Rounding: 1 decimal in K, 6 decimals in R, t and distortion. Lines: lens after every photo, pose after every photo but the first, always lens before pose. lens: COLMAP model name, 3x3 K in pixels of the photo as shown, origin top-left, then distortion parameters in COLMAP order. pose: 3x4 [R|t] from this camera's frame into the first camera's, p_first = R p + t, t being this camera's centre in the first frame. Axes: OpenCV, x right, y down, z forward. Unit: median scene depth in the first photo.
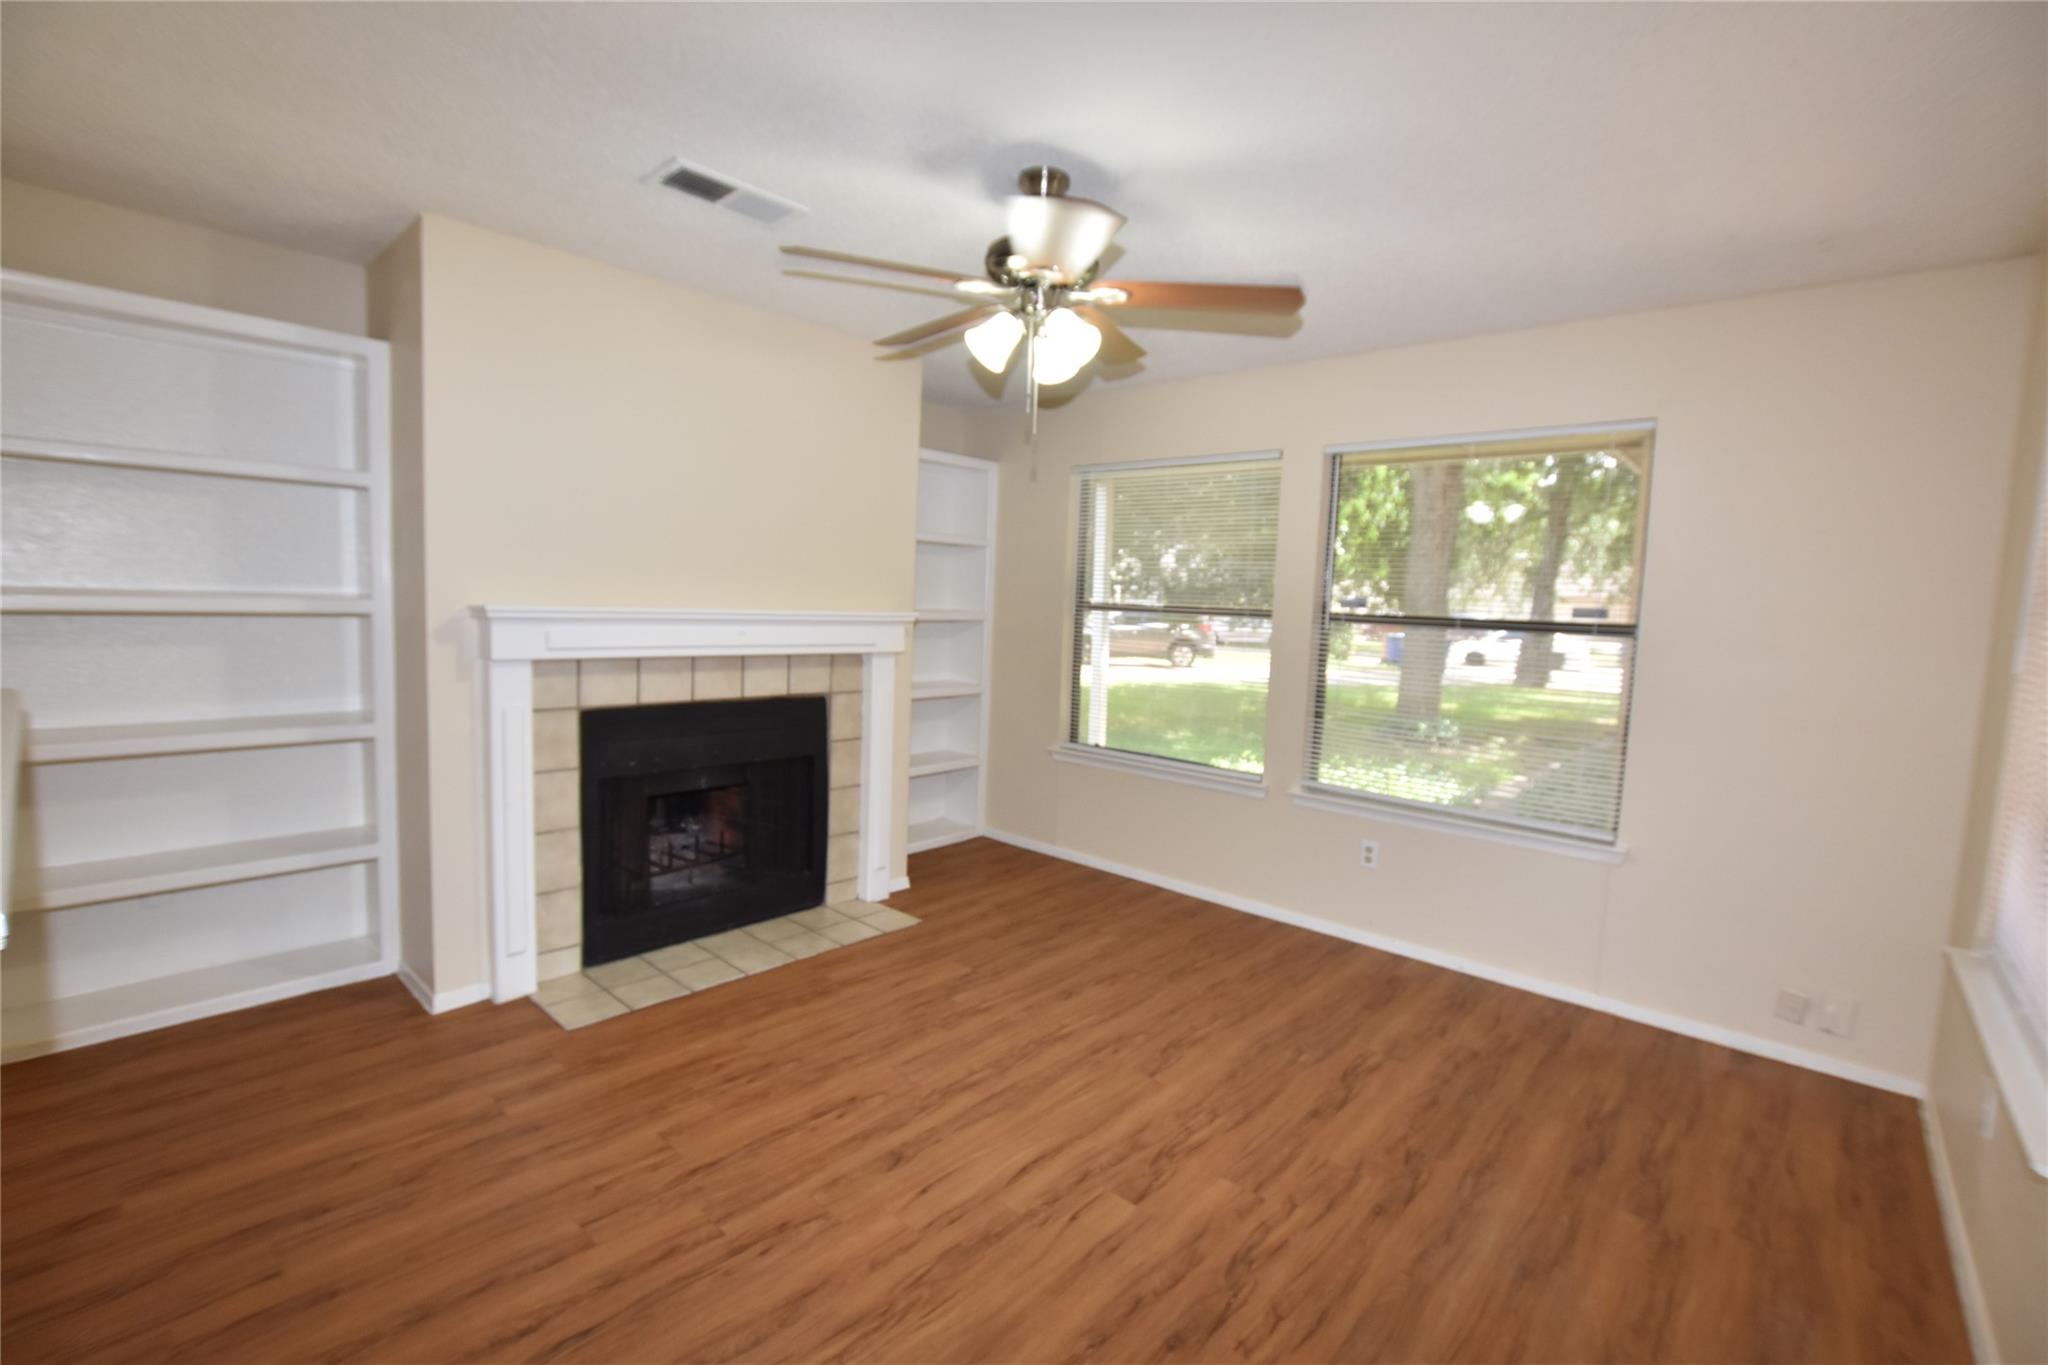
lens RADIAL K [[903.1, 0, 1020.3], [0, 903.1, 674.0], [0, 0, 1]] dist [-0.031687, 0.005078]
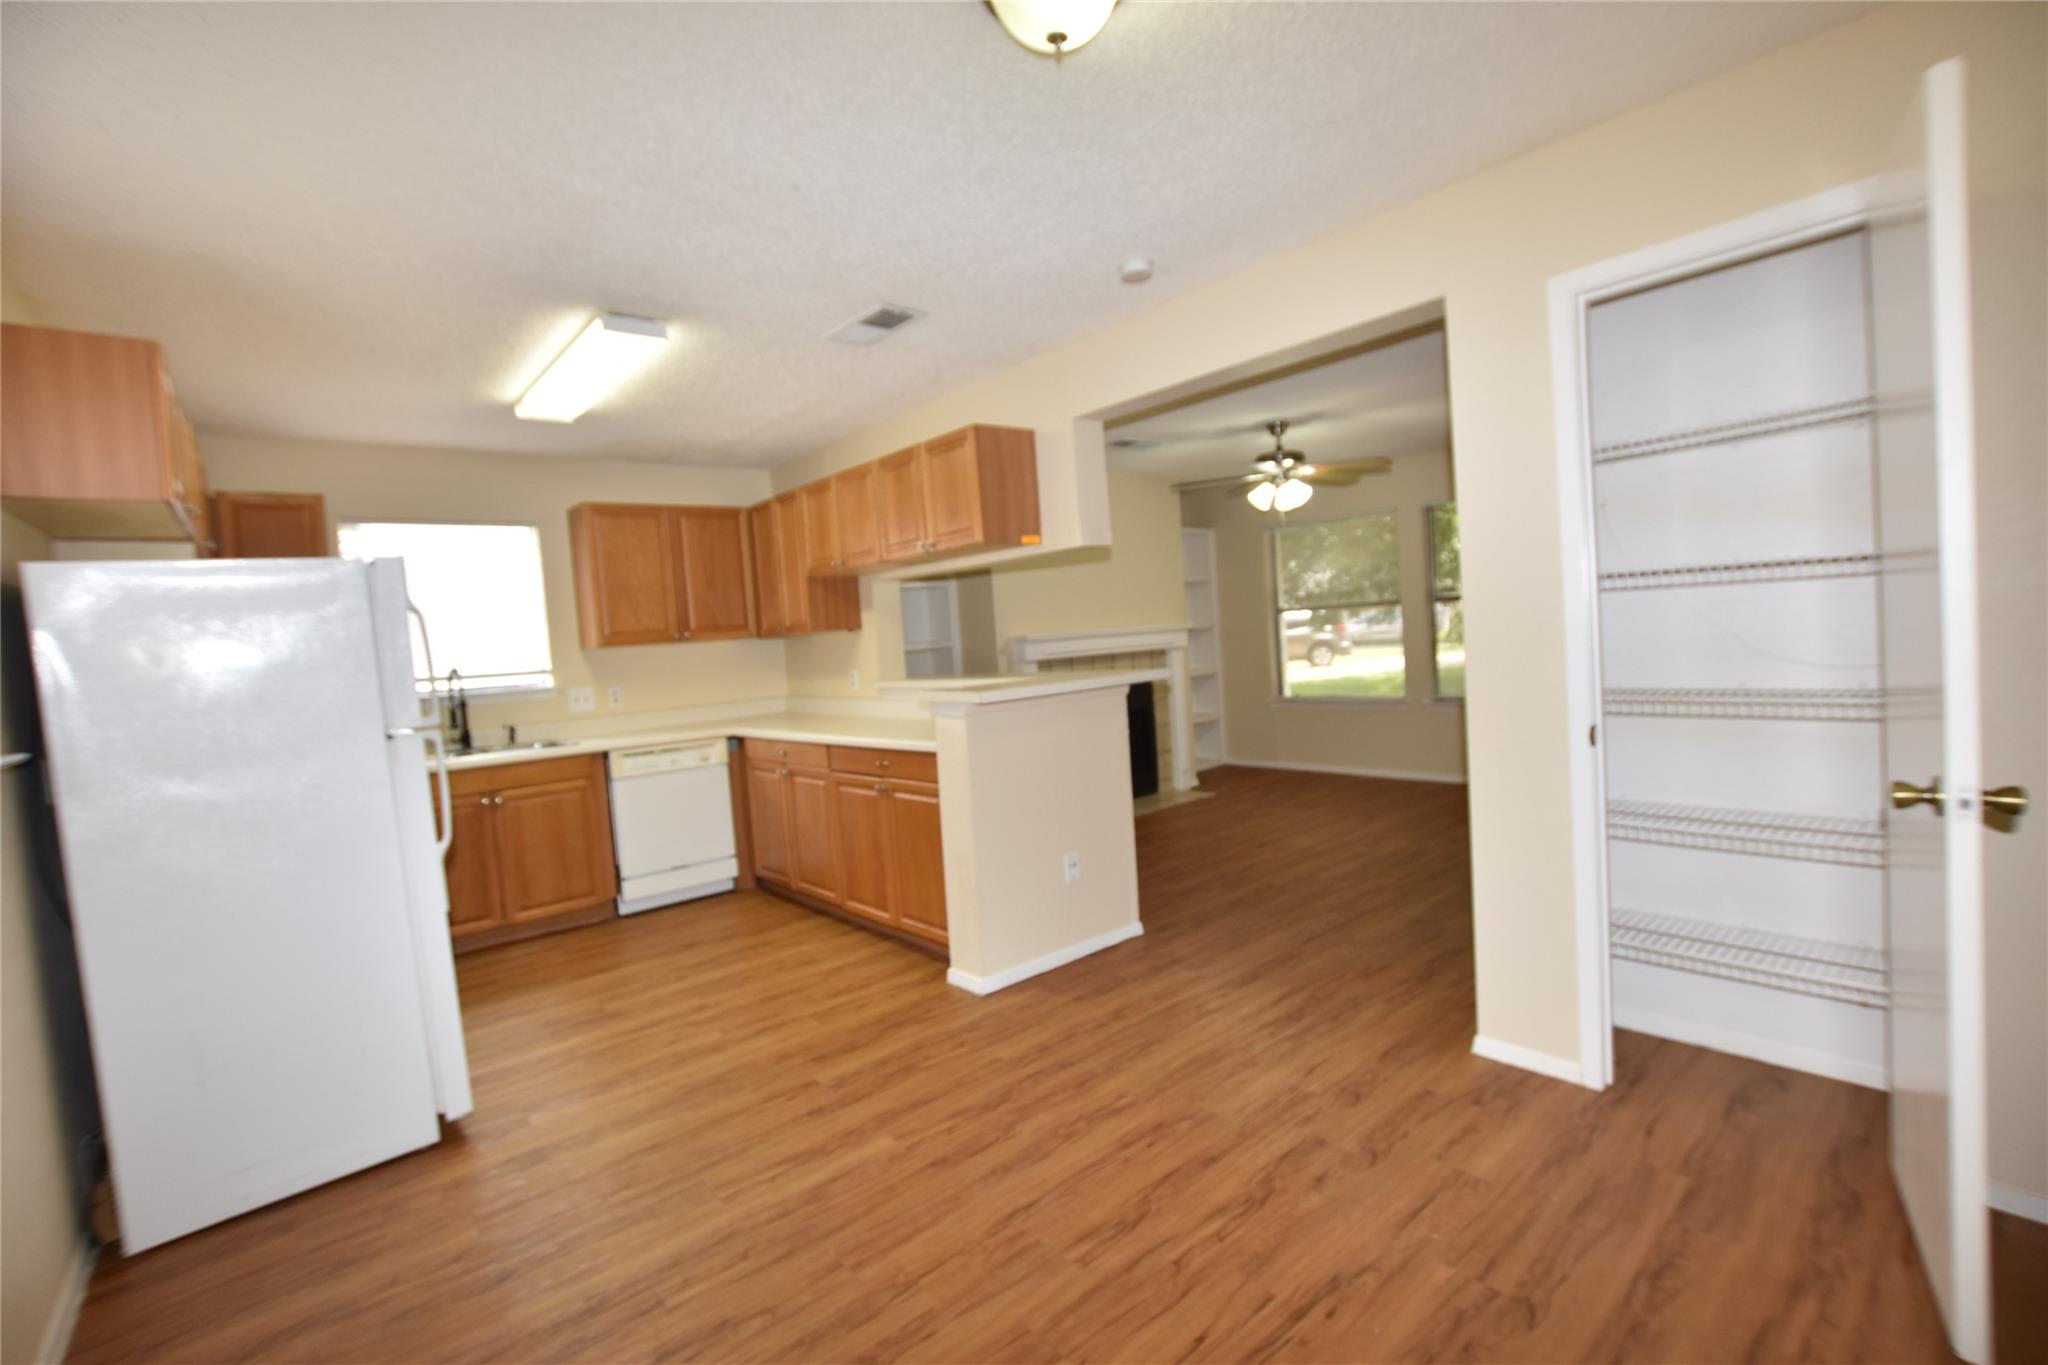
lens RADIAL K [[903.1, 0, 1020.3], [0, 903.1, 674.0], [0, 0, 1]] dist [-0.031687, 0.005078]
pose [[0.985525, -0.101711, -0.135630, -0.275551], [0.096934, 0.994430, -0.041390, 0.089593], [0.139084, 0.027644, 0.989895, -1.007544]]
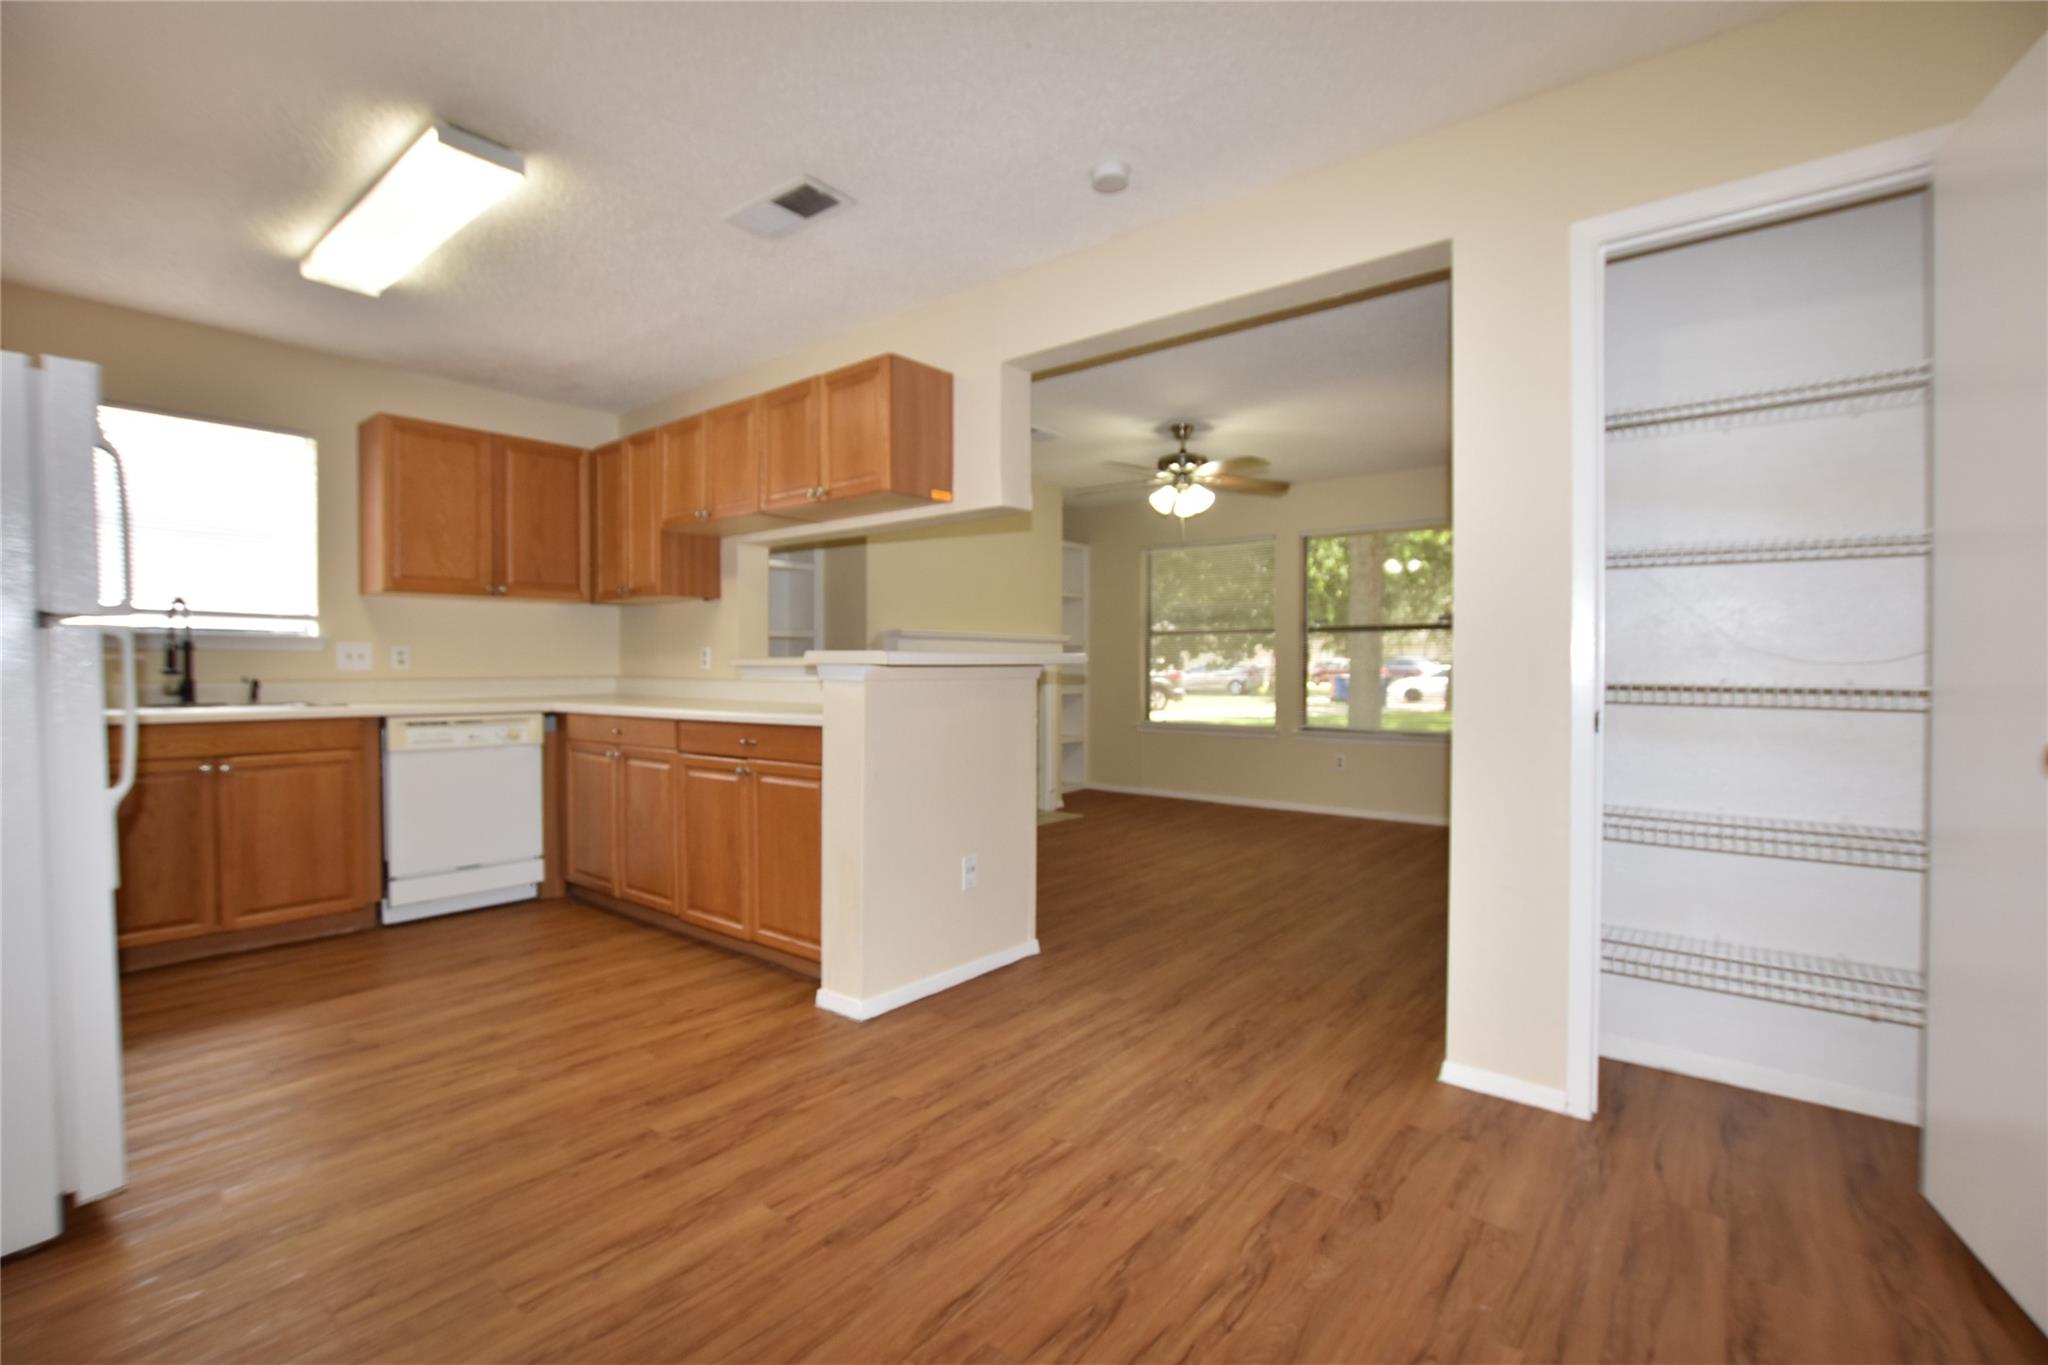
lens RADIAL K [[903.1, 0, 1020.3], [0, 903.1, 674.0], [0, 0, 1]] dist [-0.031687, 0.005078]
pose [[0.997760, -0.038596, 0.054637, -0.380082], [0.042378, 0.996657, -0.069846, 0.147362], [-0.051758, 0.072005, 0.996060, -0.859733]]
